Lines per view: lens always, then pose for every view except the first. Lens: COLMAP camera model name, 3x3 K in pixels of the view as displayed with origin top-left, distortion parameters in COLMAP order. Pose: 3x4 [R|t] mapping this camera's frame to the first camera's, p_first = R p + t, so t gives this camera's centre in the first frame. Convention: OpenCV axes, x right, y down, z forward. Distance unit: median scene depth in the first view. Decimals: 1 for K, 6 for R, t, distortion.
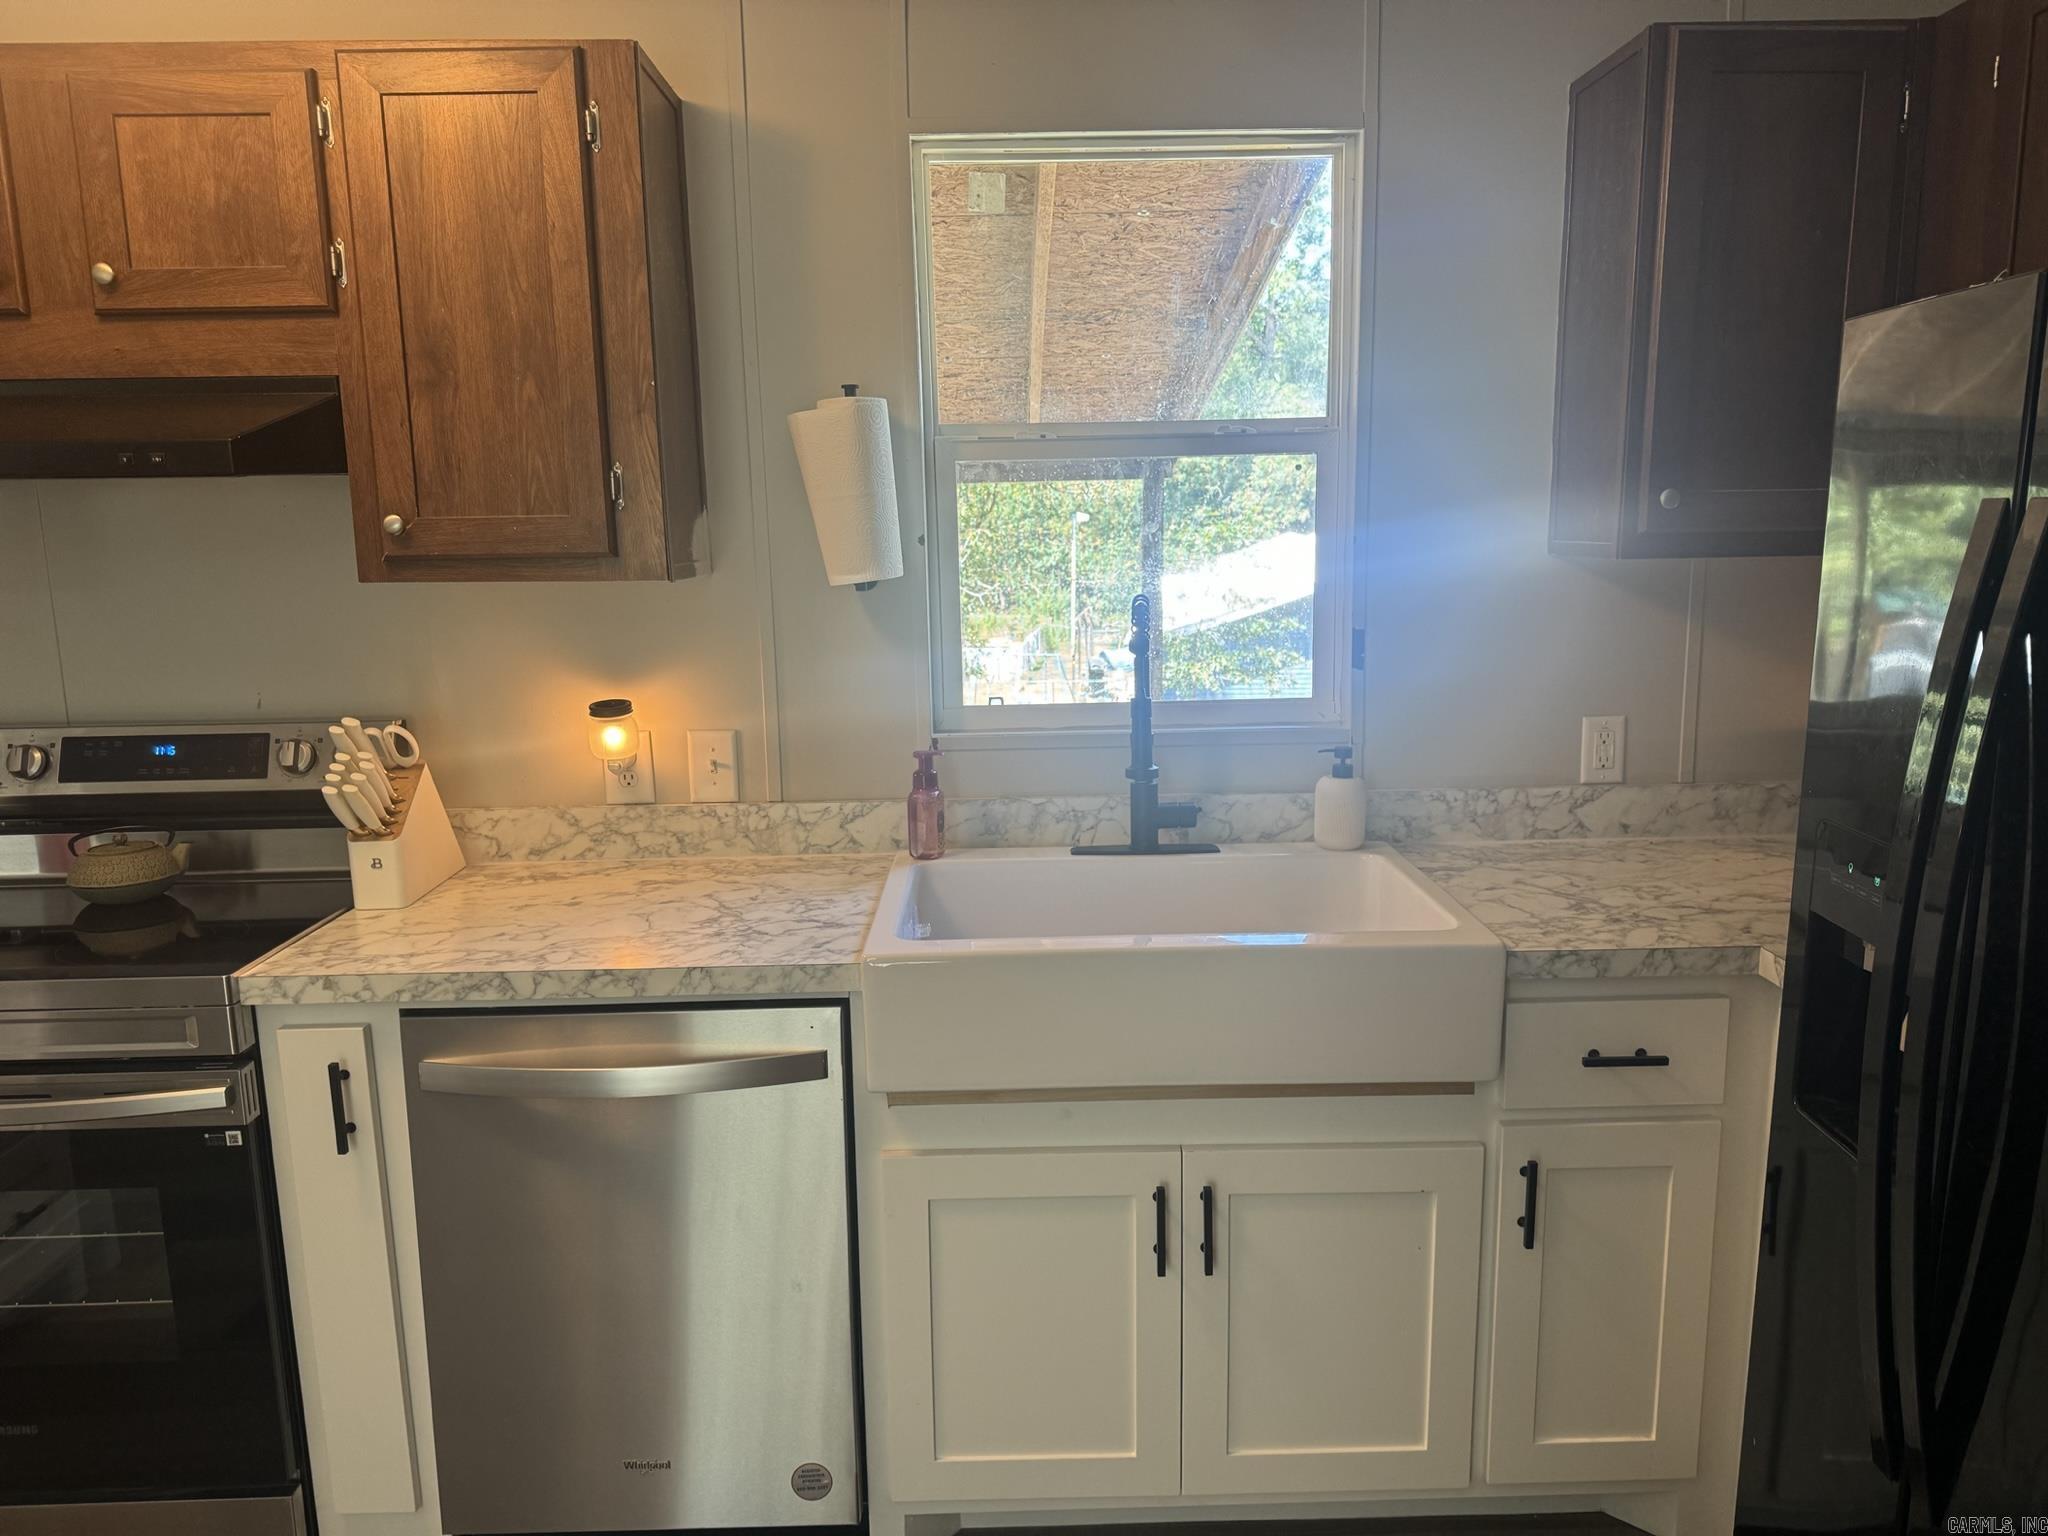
lens RADIAL K [[1439.9, 0, 1025.3], [0, 1439.9, 769.7], [0, 0, 1]] dist [0.071117, -0.101036]
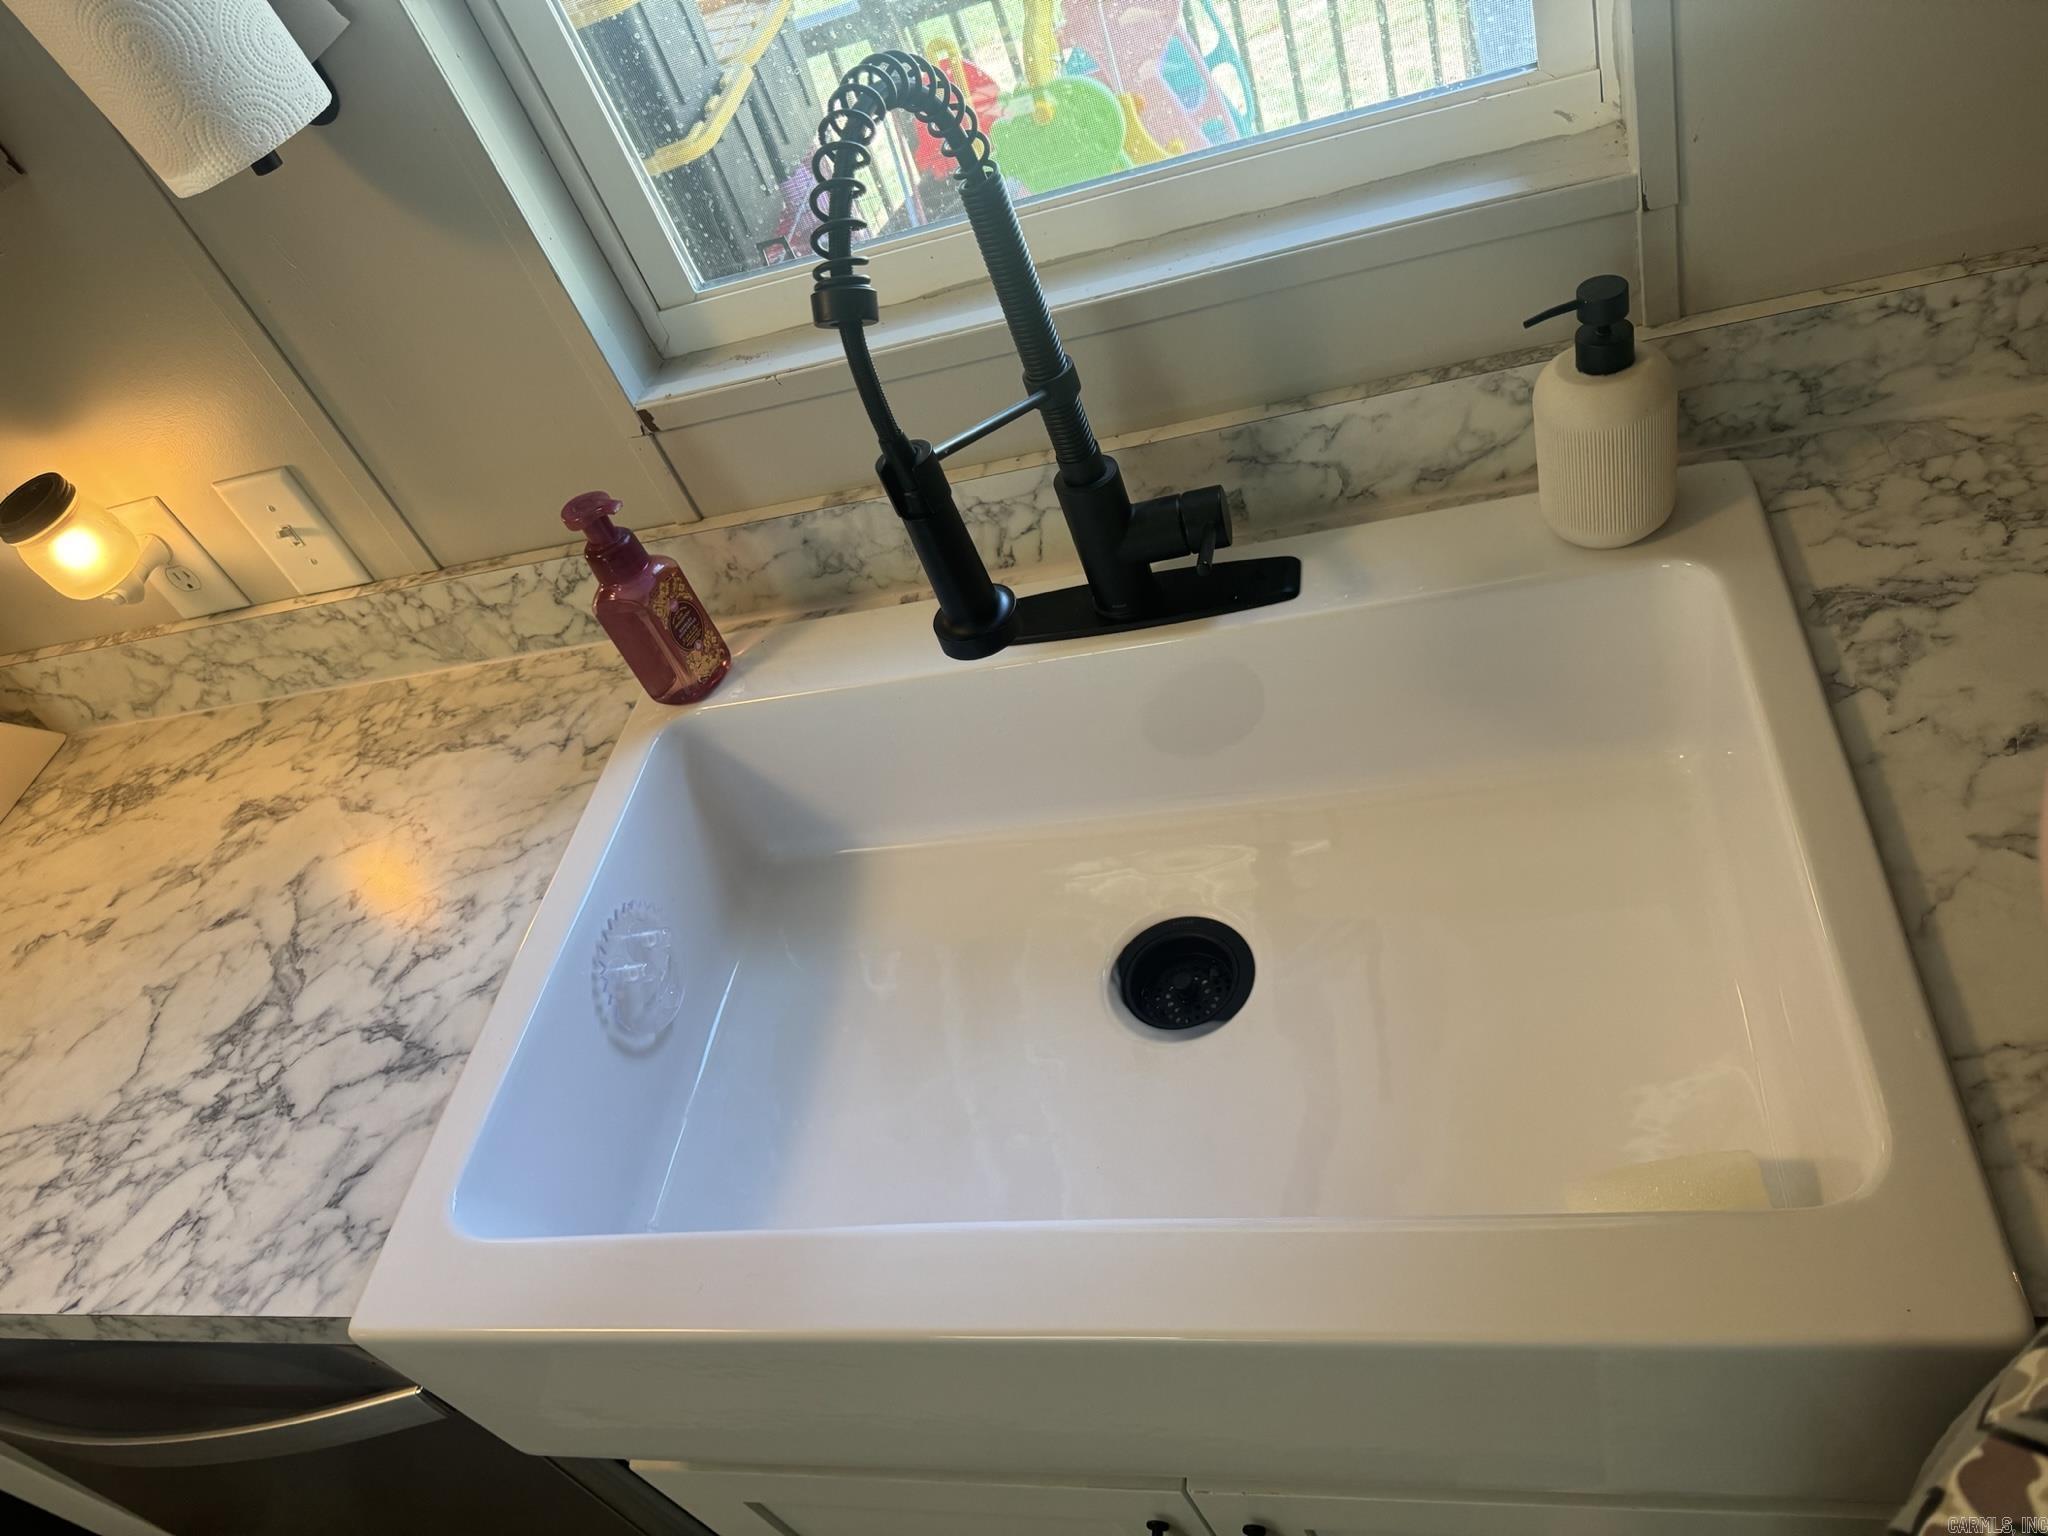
lens RADIAL K [[1439.9, 0, 1029.5], [0, 1439.9, 762.9], [0, 0, 1]] dist [0.071117, -0.101036]
pose [[0.944670, -0.100679, -0.312190, 0.189018], [0.263430, 0.799953, 0.539147, -0.153125], [0.195456, -0.591556, 0.782214, 0.629740]]
